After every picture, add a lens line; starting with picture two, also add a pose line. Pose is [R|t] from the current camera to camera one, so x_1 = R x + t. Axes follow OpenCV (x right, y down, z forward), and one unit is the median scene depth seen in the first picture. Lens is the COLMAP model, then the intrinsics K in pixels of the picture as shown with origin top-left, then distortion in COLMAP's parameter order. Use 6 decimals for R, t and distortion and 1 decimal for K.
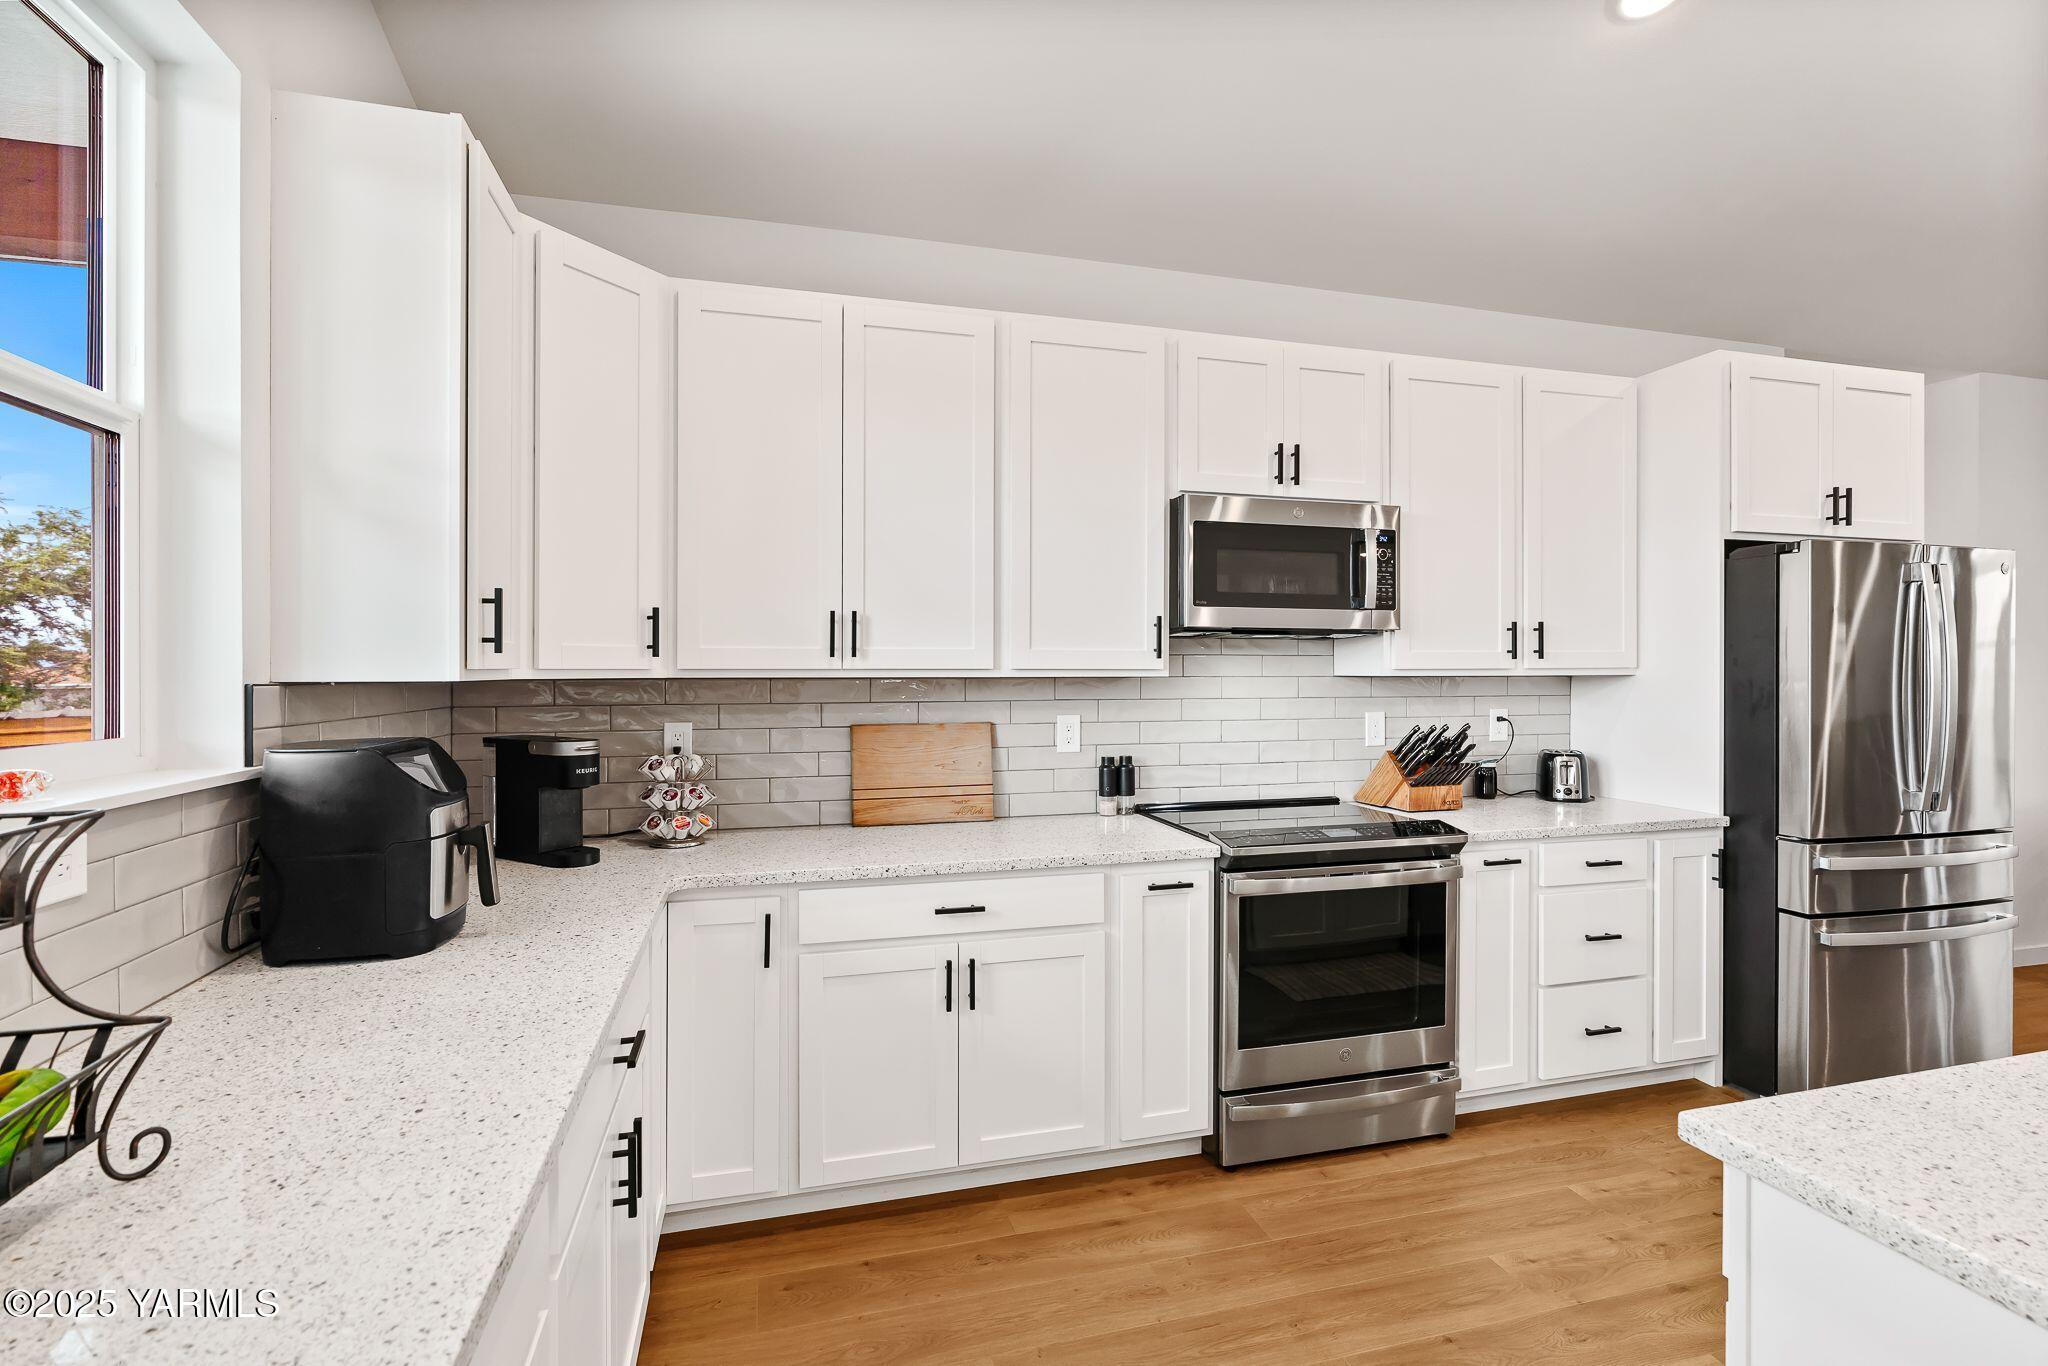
lens RADIAL K [[947.4, 0, 1026.4], [0, 947.4, 672.8], [0, 0, 1]] dist [-0.000243, 0.000030]
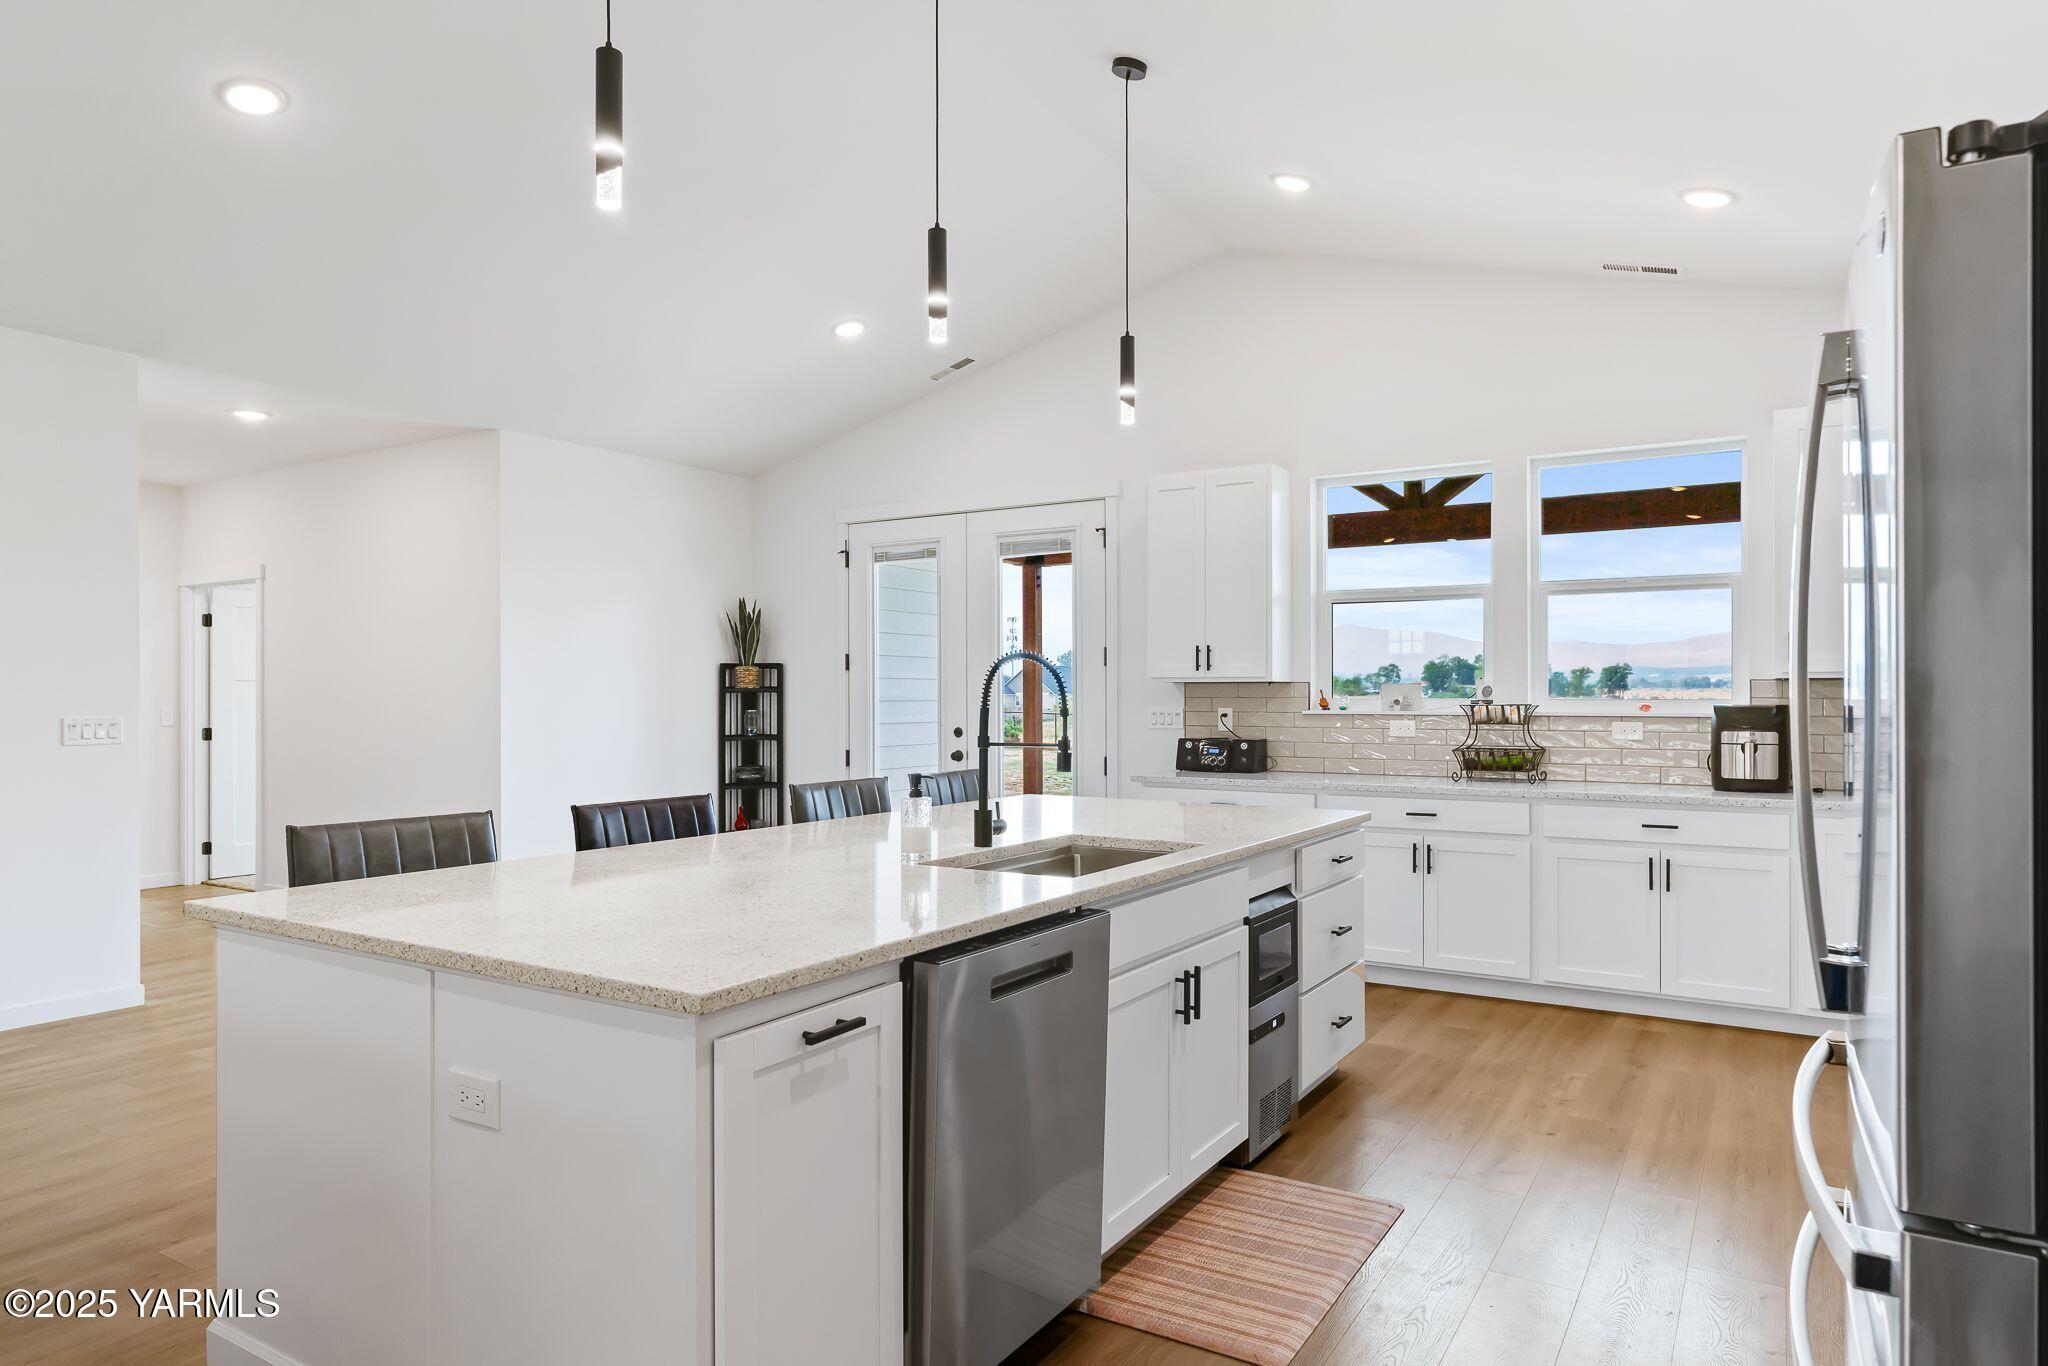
lens RADIAL K [[1239.9, 0, 1020.8], [0, 1239.9, 693.1], [0, 0, 1]] dist [0.002099, 0.001336]
pose [[-0.736401, -0.000730, -0.676545, 1.554248], [-0.002327, 0.999996, 0.001454, 0.026229], [0.676541, 0.002646, -0.736400, 1.170455]]
